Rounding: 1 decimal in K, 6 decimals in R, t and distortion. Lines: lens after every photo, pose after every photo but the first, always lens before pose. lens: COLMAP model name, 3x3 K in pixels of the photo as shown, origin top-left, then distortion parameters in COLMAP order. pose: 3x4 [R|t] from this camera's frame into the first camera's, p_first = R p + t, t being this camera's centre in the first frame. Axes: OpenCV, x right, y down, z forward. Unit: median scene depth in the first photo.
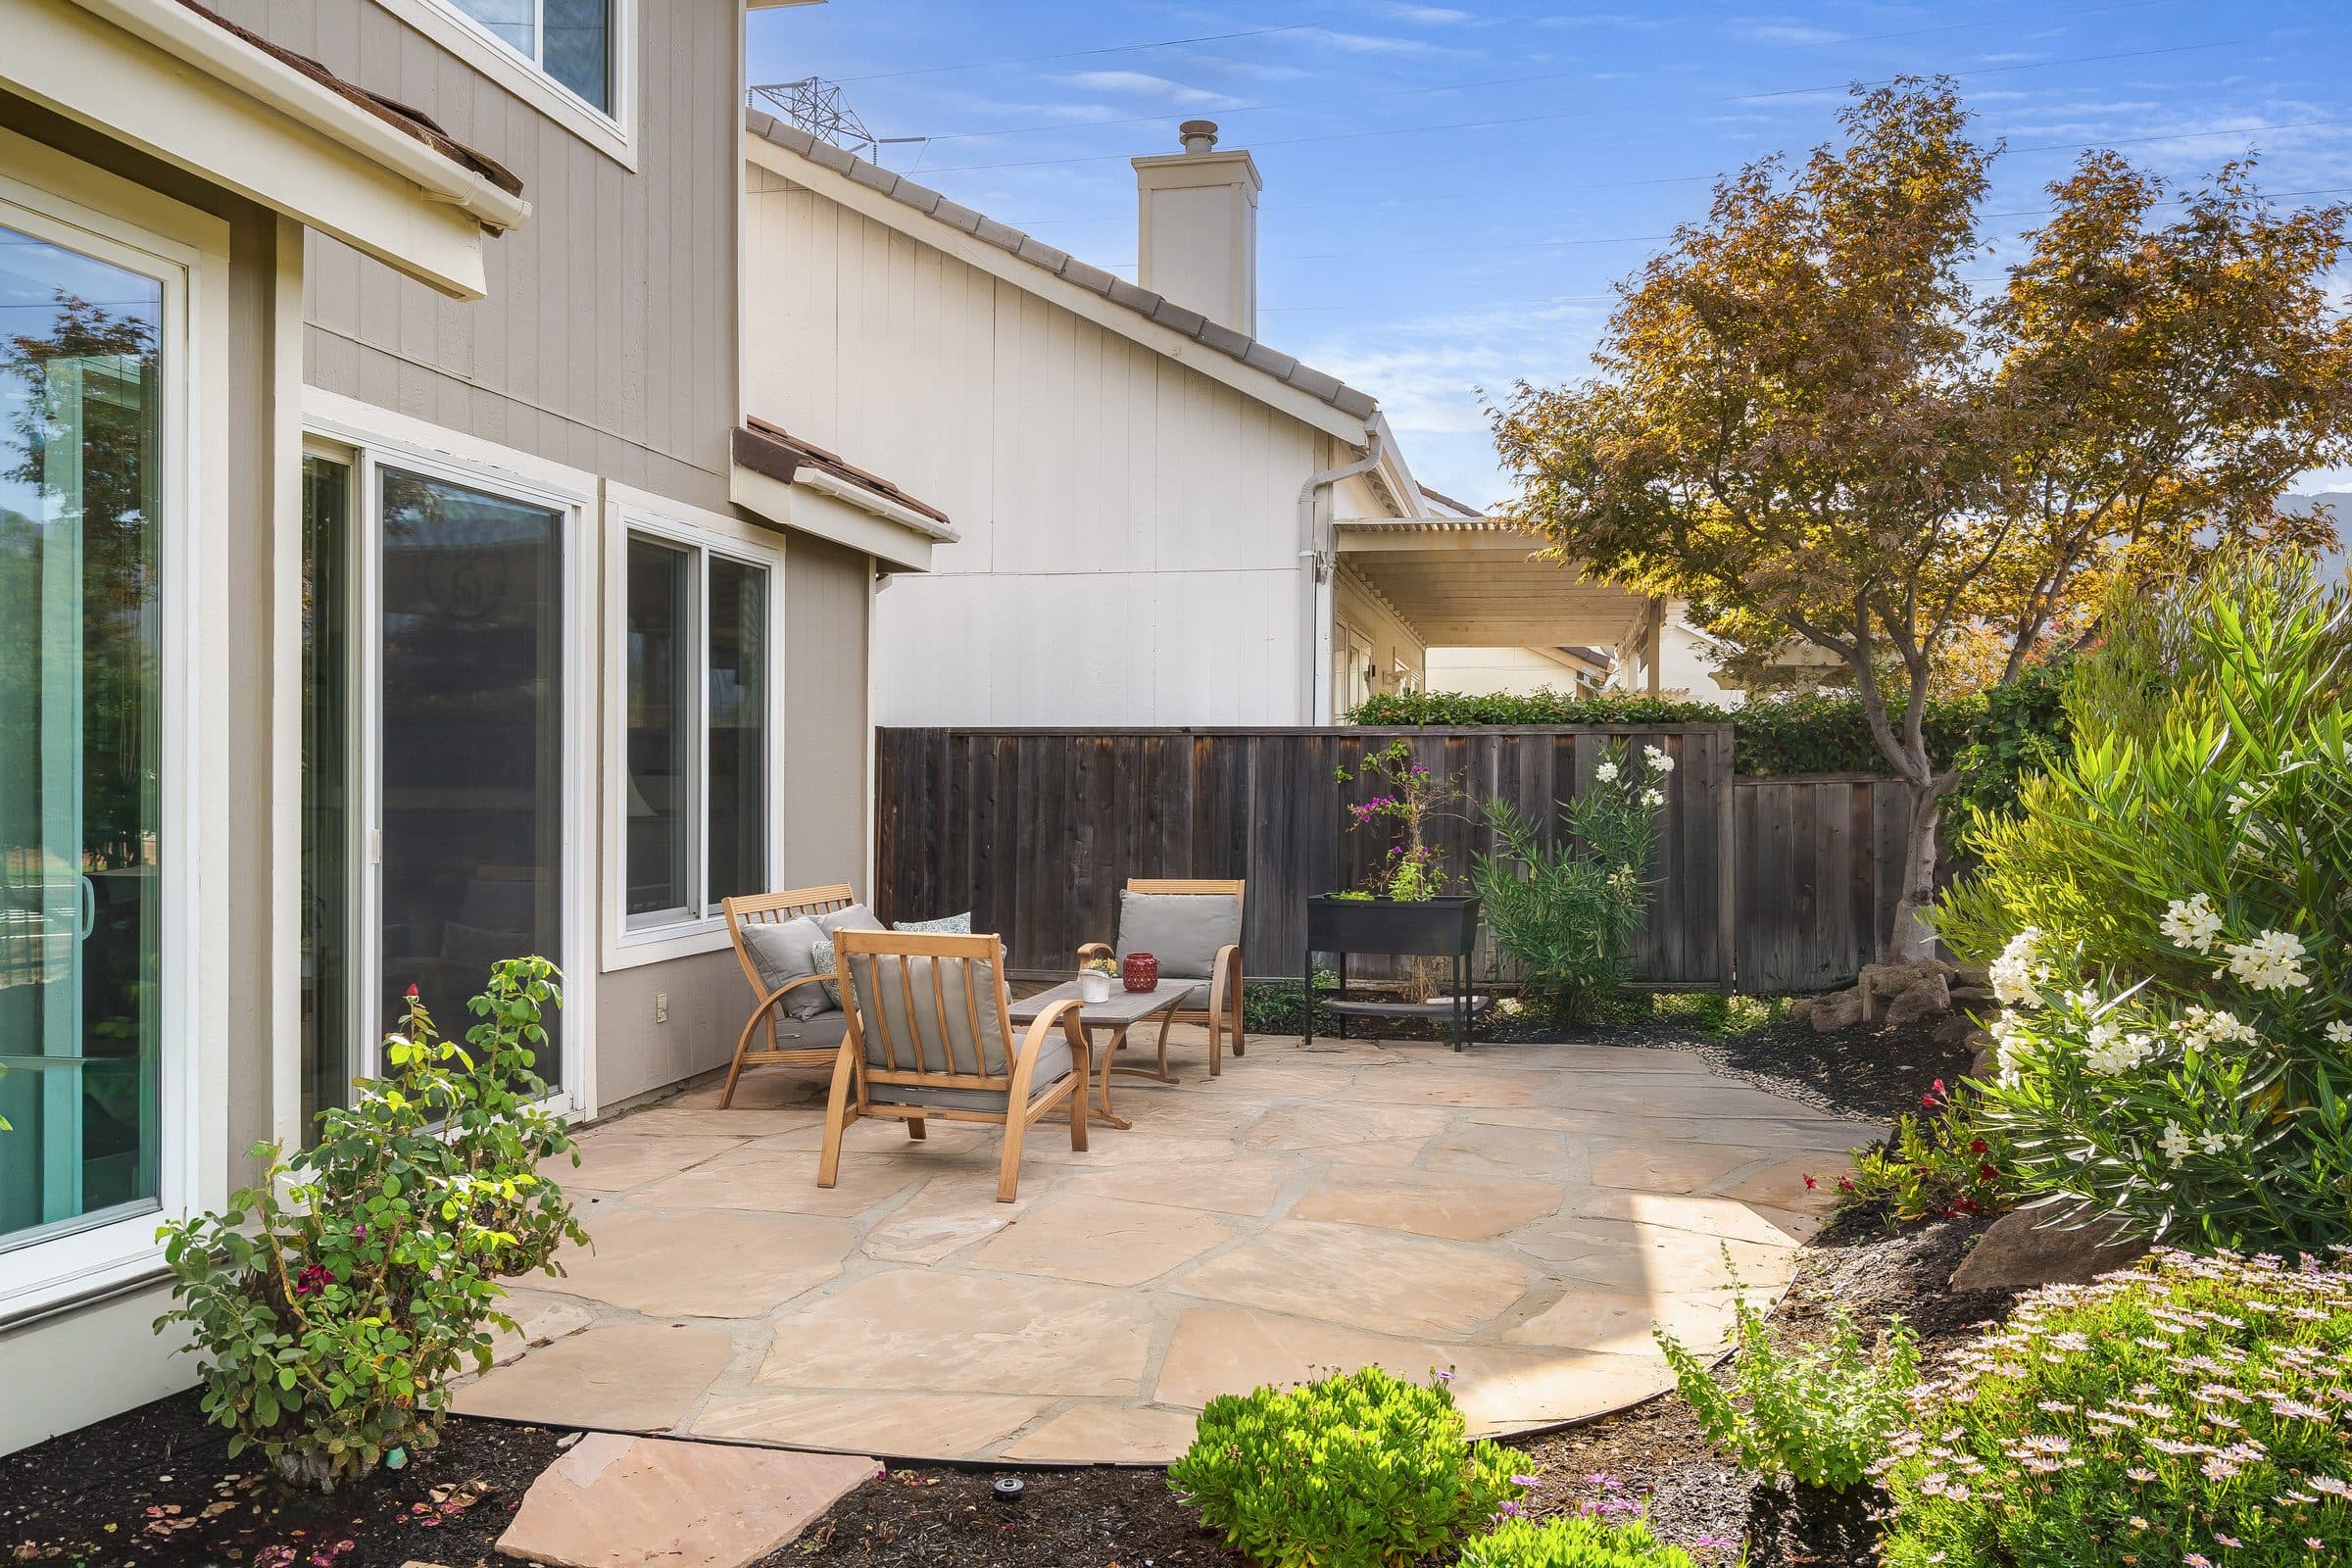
lens RADIAL K [[1760.9, 0, 1176.0], [0, 1760.9, 784.0], [0, 0, 1]] dist [0.012627, -0.001104]
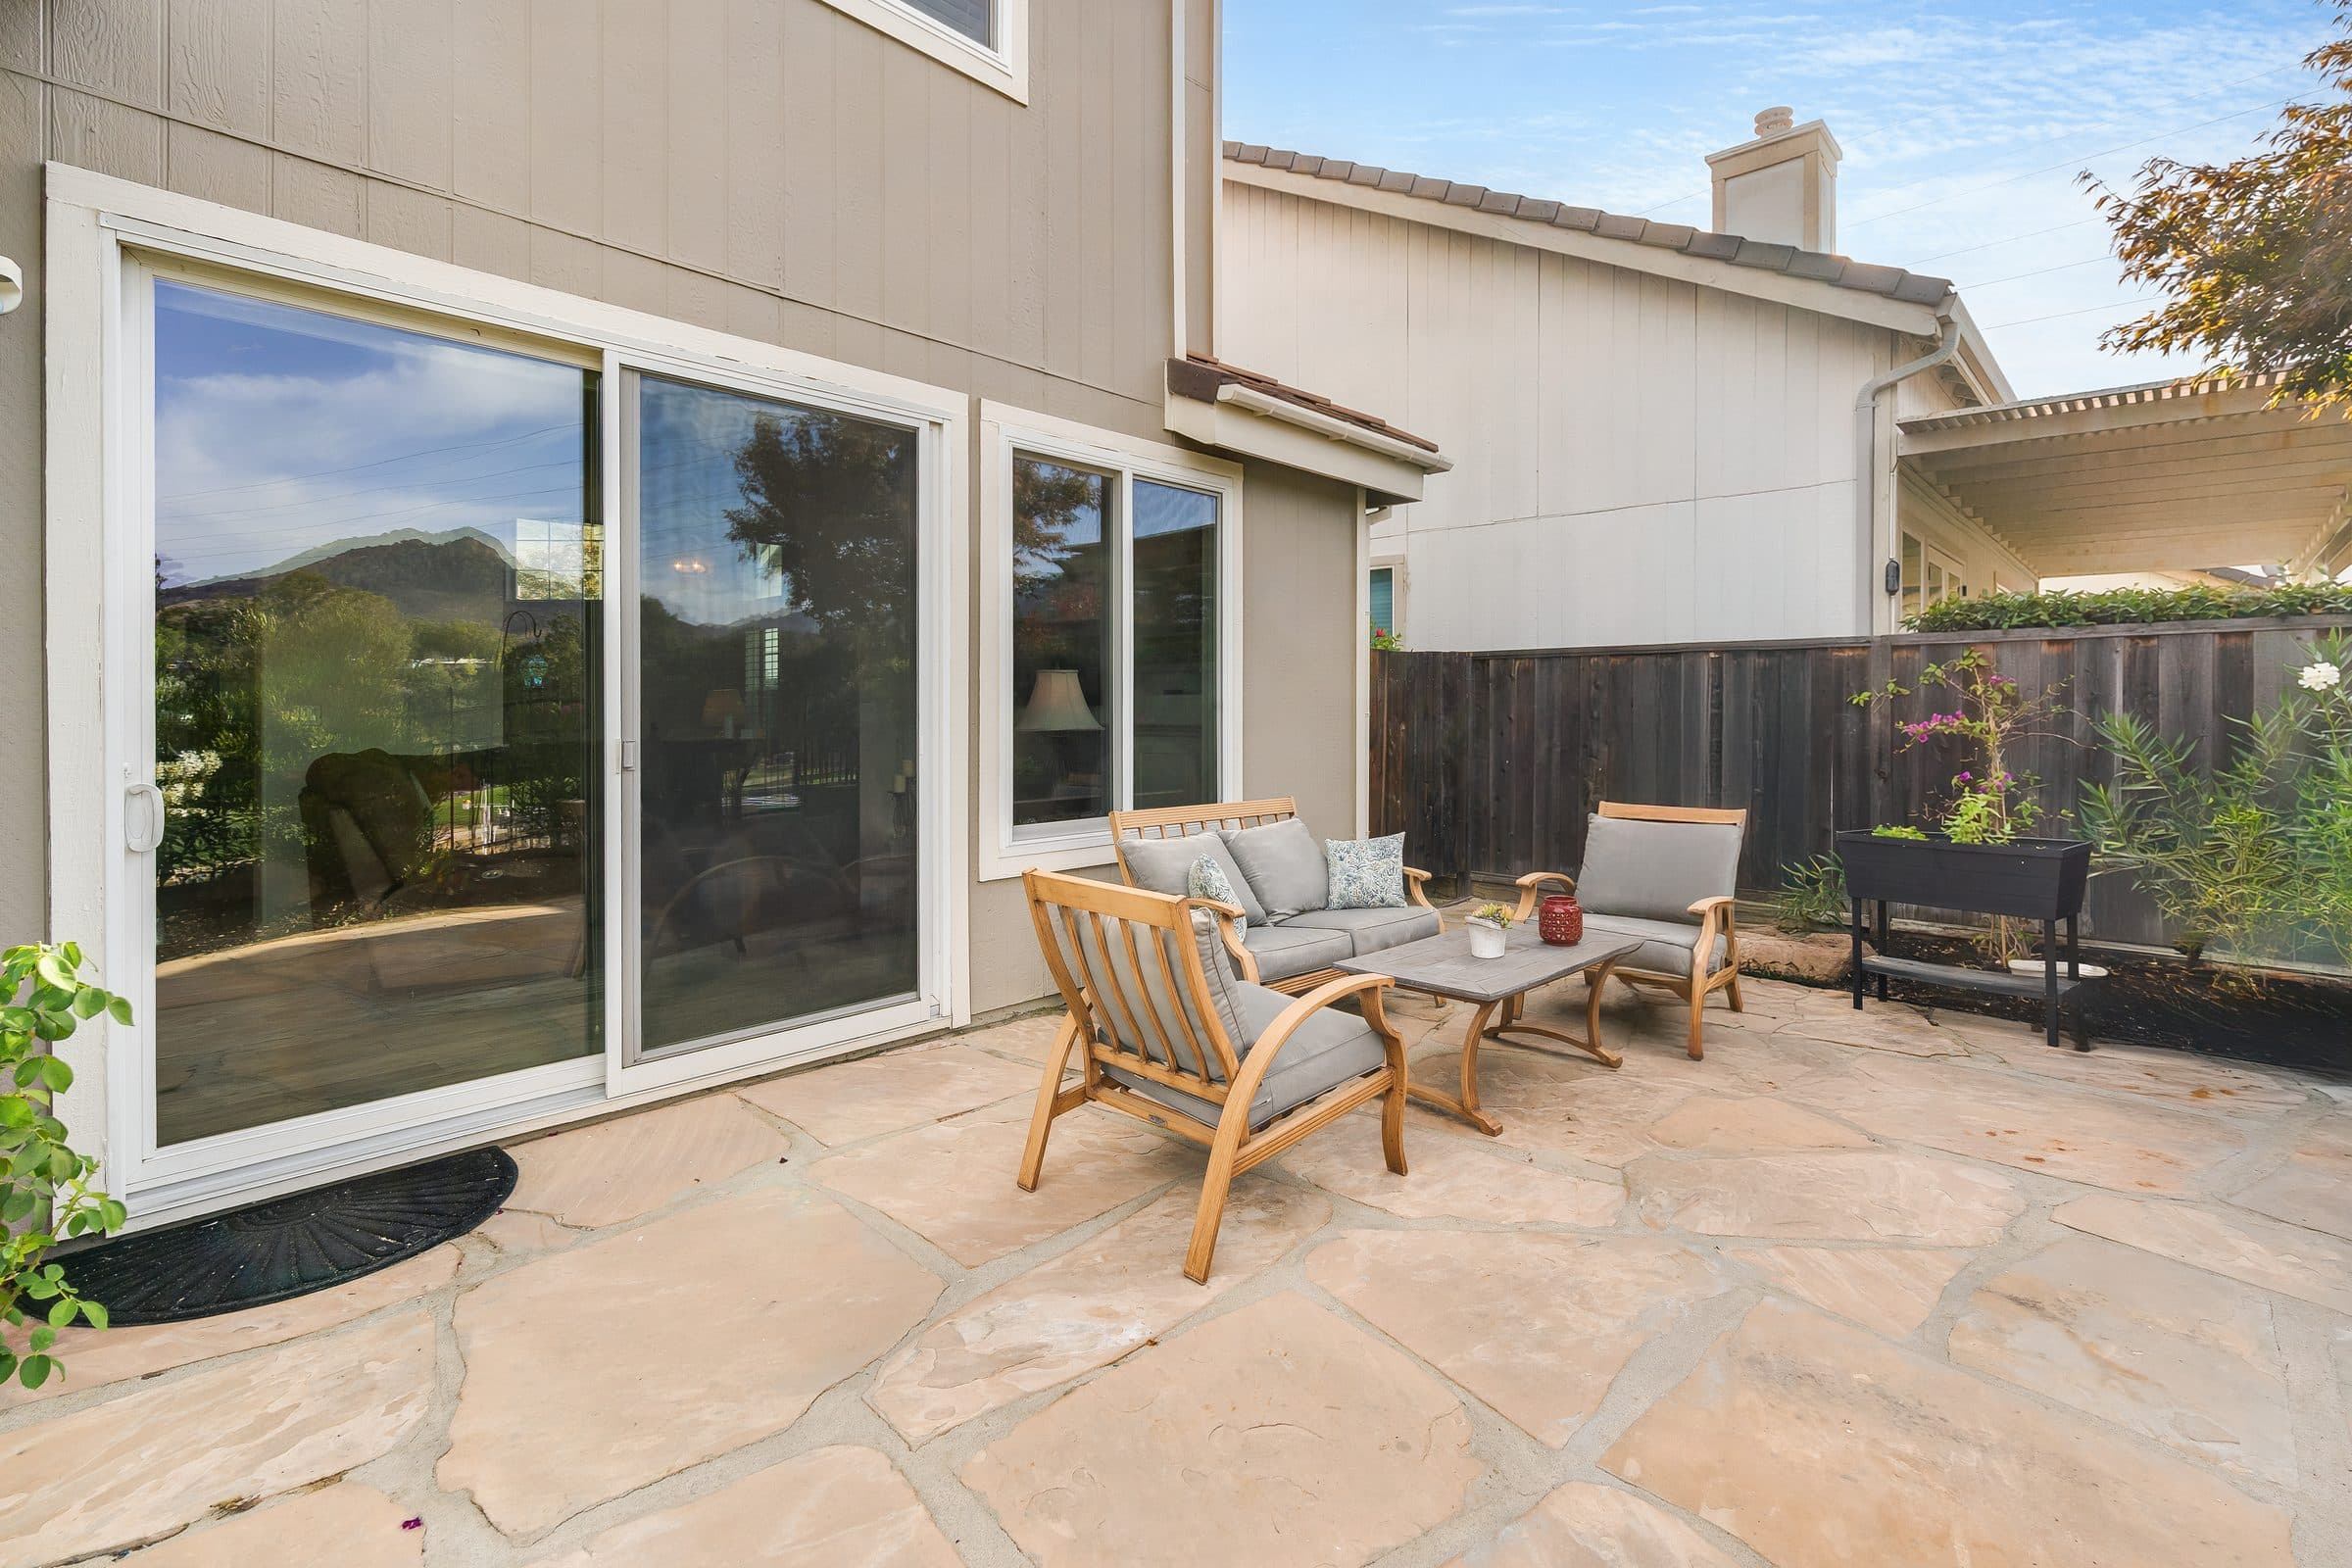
lens RADIAL K [[1093.7, 0, 1179.0], [0, 1093.7, 712.0], [0, 0, 1]] dist [-0.003289, 0.000131]
pose [[0.858518, -0.002958, -0.512775, 0.076007], [0.001753, 0.999994, -0.002834, 0.008310], [0.512780, 0.001534, 0.858519, 0.391970]]
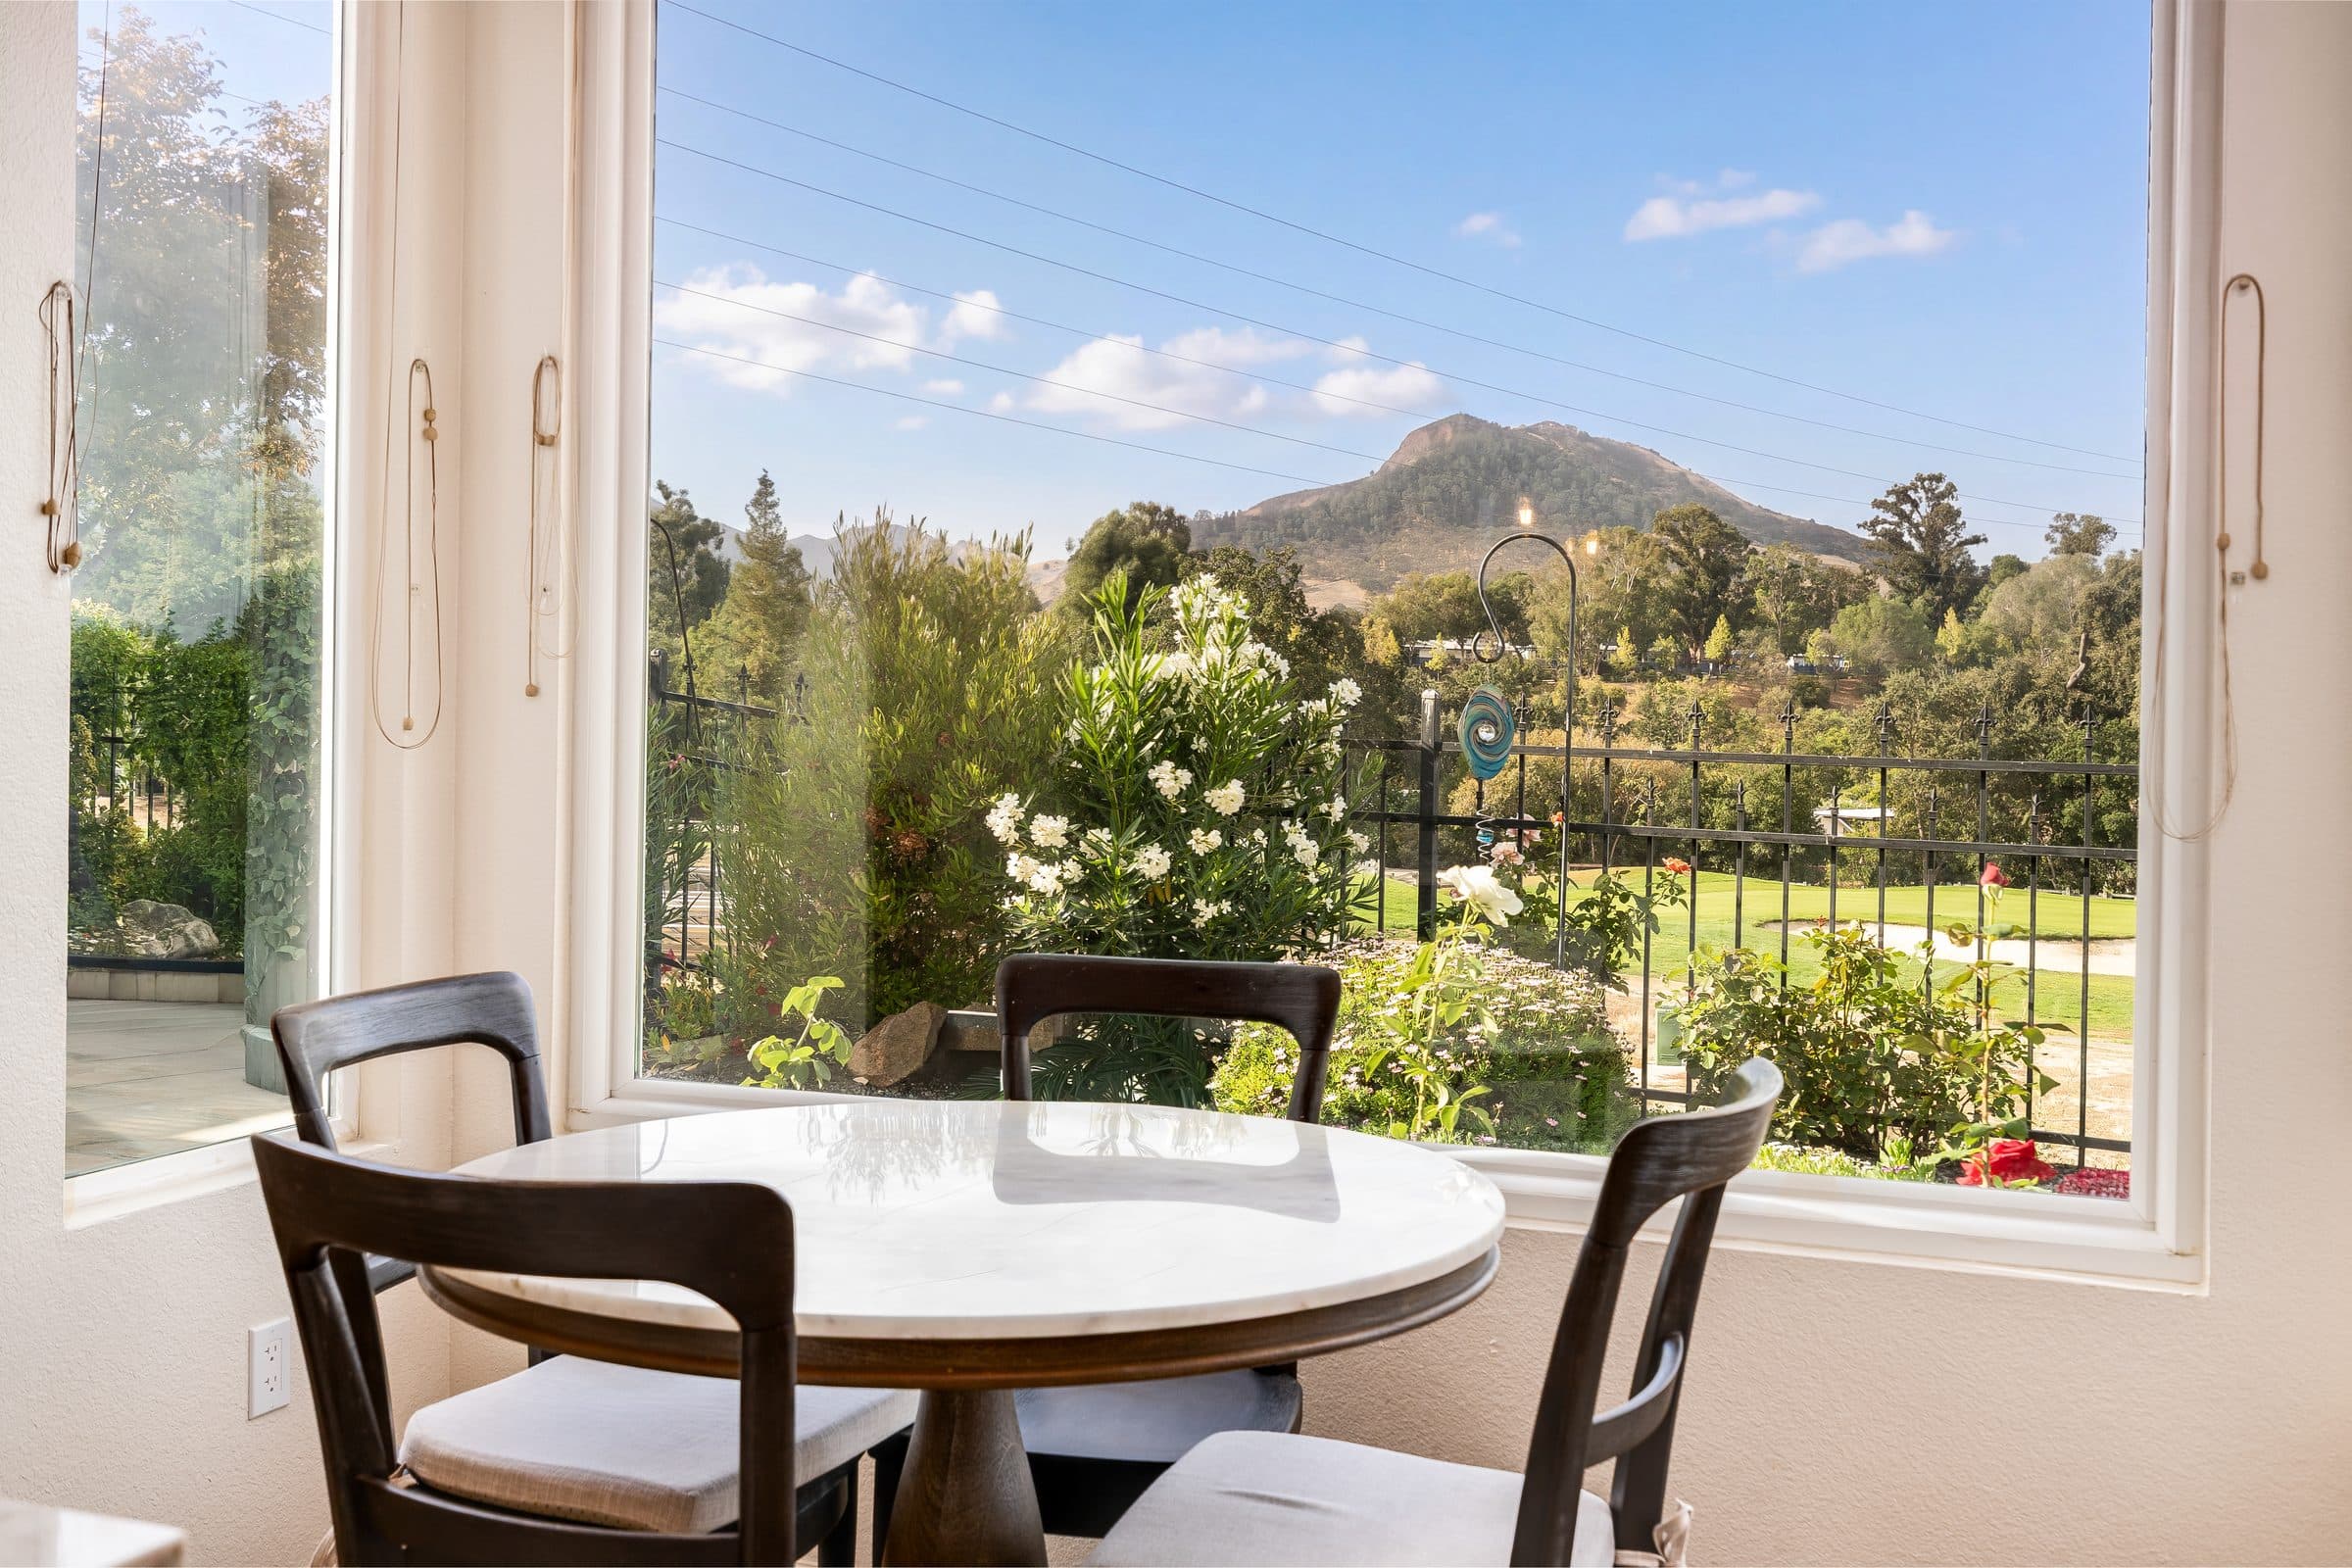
lens RADIAL K [[2288.0, 0, 1165.4], [0, 2288.0, 717.0], [0, 0, 1]] dist [-0.001460, -0.001092]
pose [[0.149614, 0.001986, 0.988743, -0.563920], [-0.009075, 0.999959, -0.000635, 0.008946], [-0.988703, -0.008878, 0.149625, 0.266755]]
